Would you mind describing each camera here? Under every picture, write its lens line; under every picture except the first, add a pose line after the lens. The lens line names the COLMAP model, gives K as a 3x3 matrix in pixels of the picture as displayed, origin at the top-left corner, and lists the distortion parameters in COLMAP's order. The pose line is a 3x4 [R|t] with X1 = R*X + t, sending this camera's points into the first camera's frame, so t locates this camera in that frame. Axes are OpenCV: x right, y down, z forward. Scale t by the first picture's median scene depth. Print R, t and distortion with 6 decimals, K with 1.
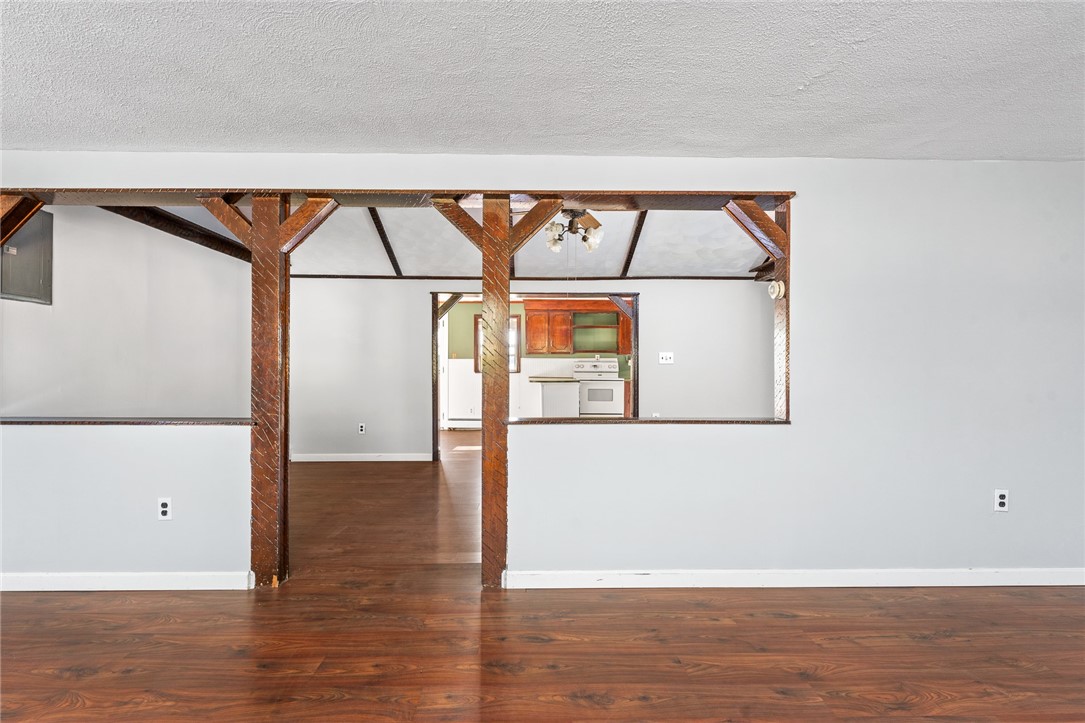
lens RADIAL K [[486.8, 0, 540.4], [0, 486.8, 363.3], [0, 0, 1]] dist [-0.014554, 0.000418]
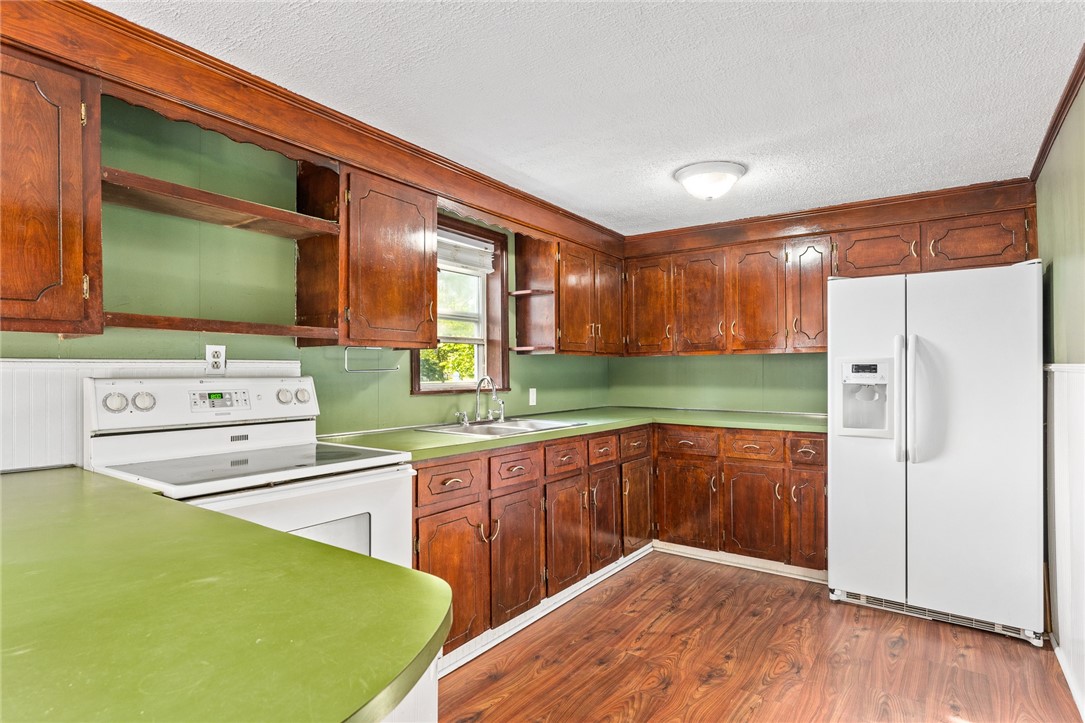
lens RADIAL K [[555.7, 0, 551.9], [0, 555.7, 362.9], [0, 0, 1]] dist [-0.005698, -0.000359]
pose [[0.591638, 0.006529, 0.806178, 0.005434], [-0.001670, 0.999975, -0.006873, -0.007568], [-0.806202, 0.002720, 0.591634, 0.741736]]
